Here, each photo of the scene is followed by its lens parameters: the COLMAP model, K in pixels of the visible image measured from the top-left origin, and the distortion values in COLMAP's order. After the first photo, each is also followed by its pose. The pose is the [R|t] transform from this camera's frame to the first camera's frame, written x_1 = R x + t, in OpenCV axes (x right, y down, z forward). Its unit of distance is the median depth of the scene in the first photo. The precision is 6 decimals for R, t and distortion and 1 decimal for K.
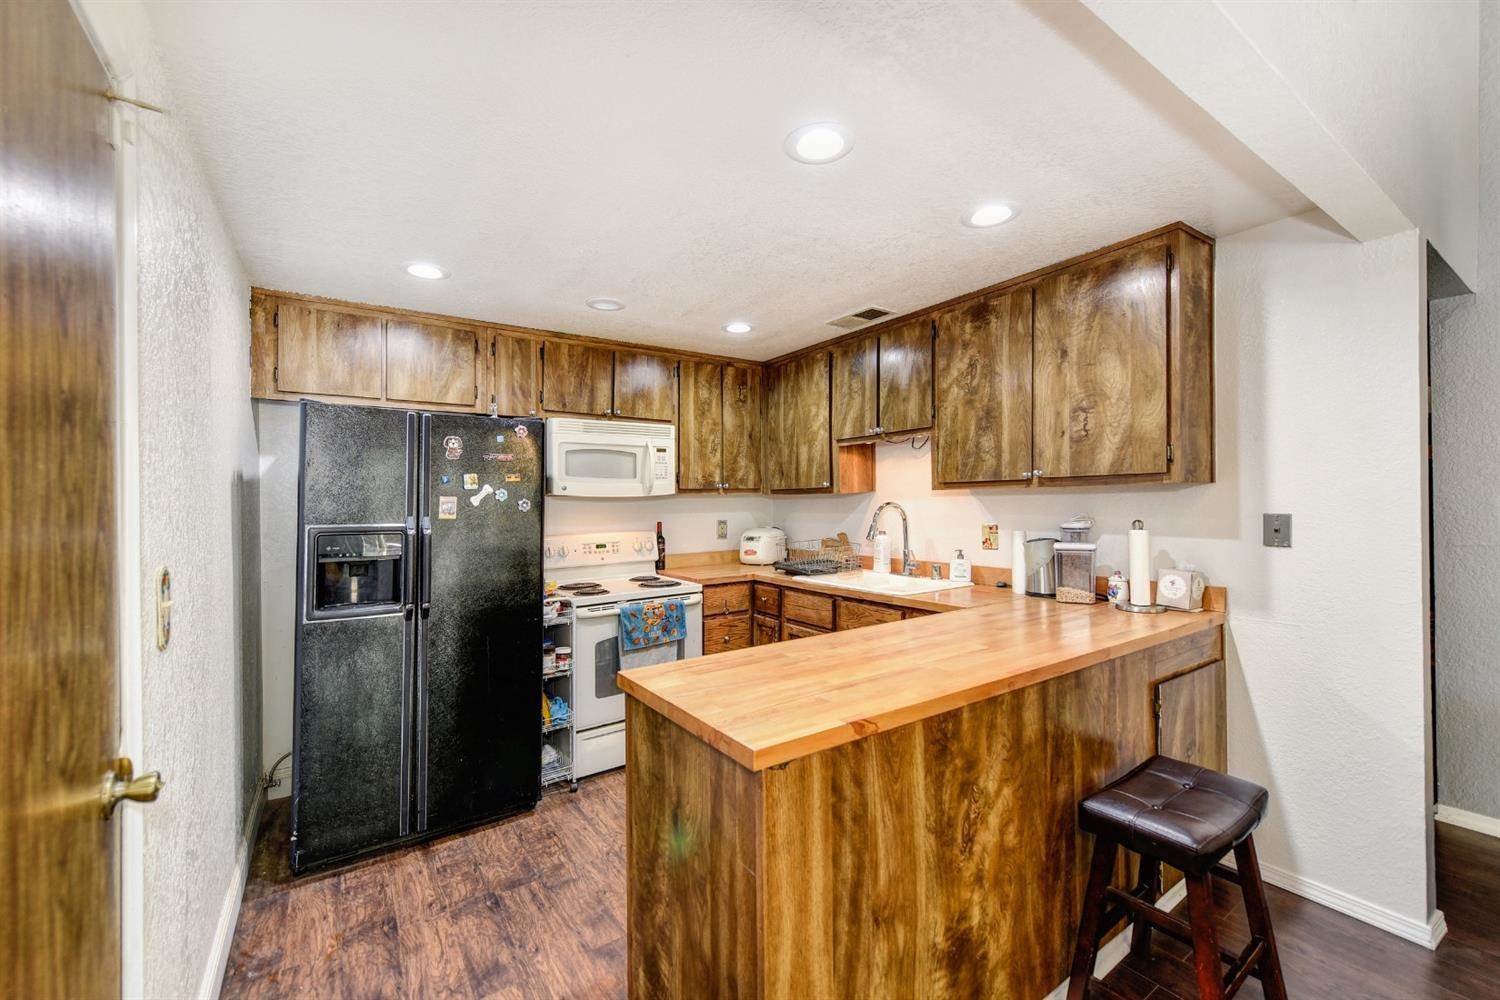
lens RADIAL K [[631.8, 0, 765.3], [0, 631.8, 490.6], [0, 0, 1]] dist [0.013901, -0.000044]
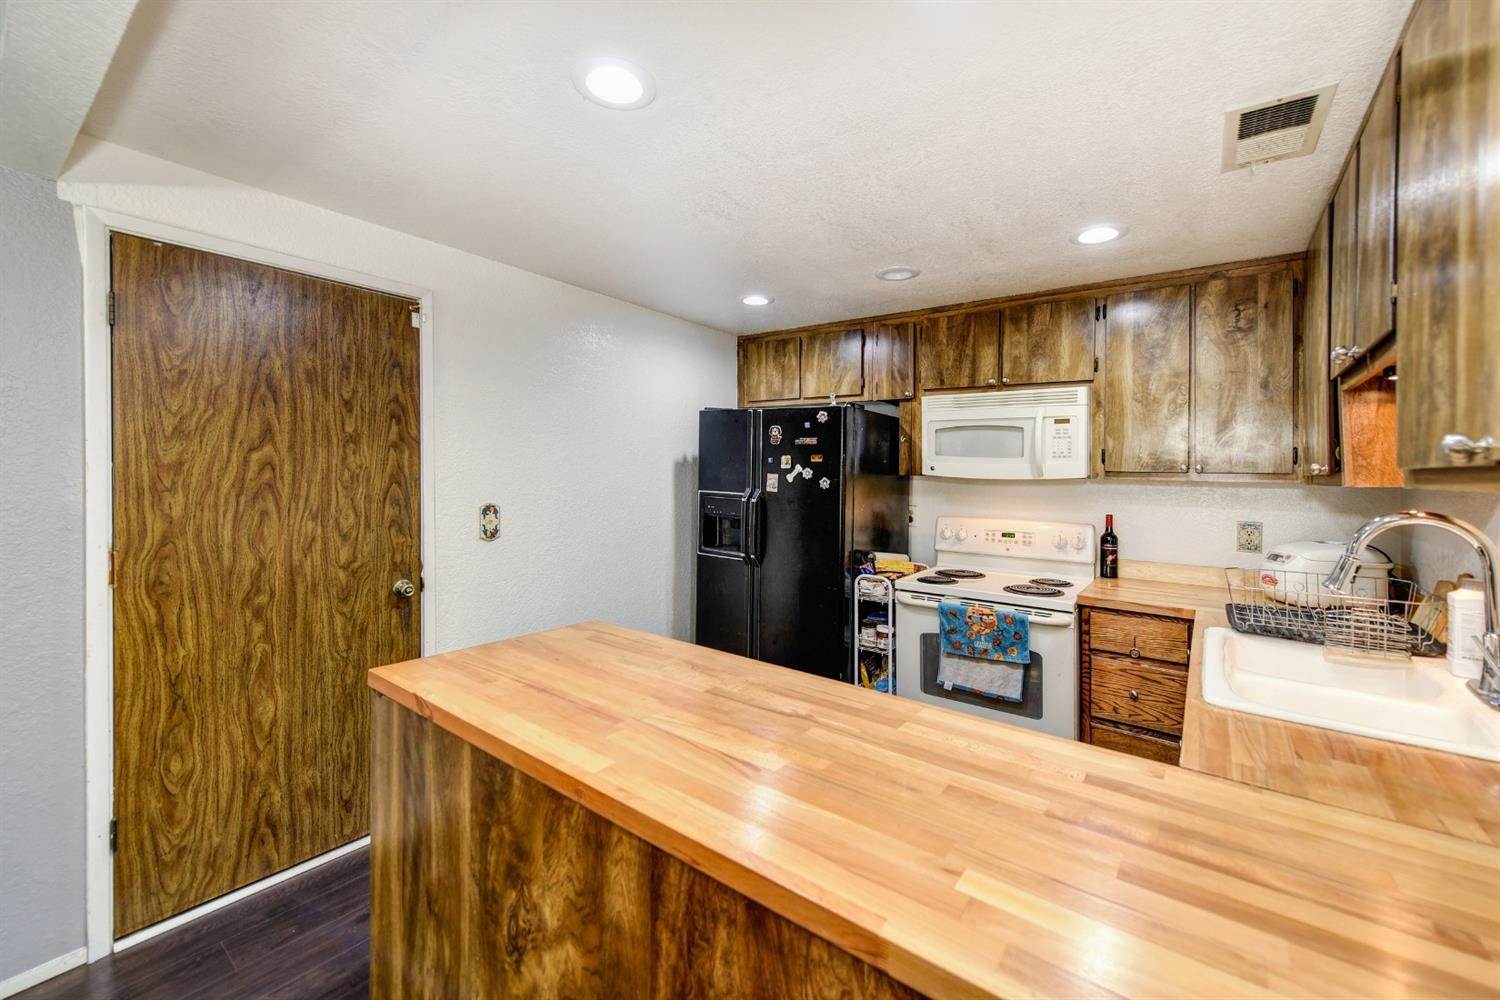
lens RADIAL K [[588.2, 0, 732.1], [0, 588.2, 470.2], [0, 0, 1]] dist [0.004855, 0.000255]
pose [[0.295813, 0.019773, -0.955041, 0.460554], [-0.009121, 0.999799, 0.017875, -0.014387], [0.955202, 0.003423, 0.295934, 0.451047]]
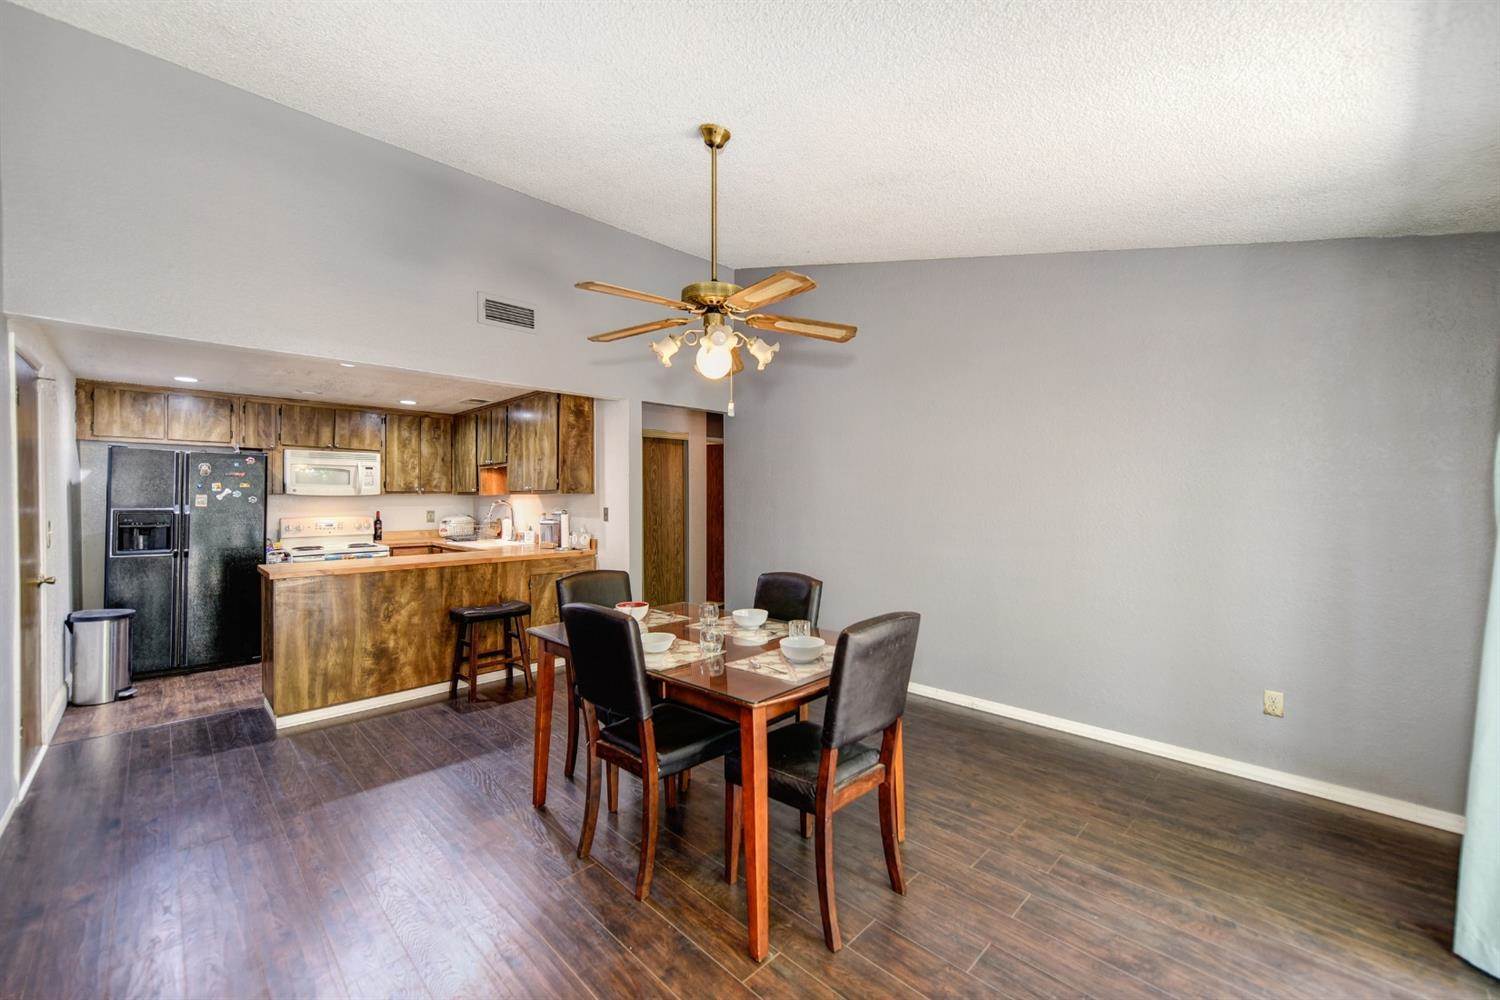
lens RADIAL K [[588.2, 0, 774.6], [0, 588.2, 499.5], [0, 0, 1]] dist [0.004855, 0.000255]
pose [[0.978901, 0.011534, 0.204009, 0.648765], [-0.014704, 0.999793, 0.014027, -0.021238], [-0.203805, -0.016731, 0.978869, -0.860370]]
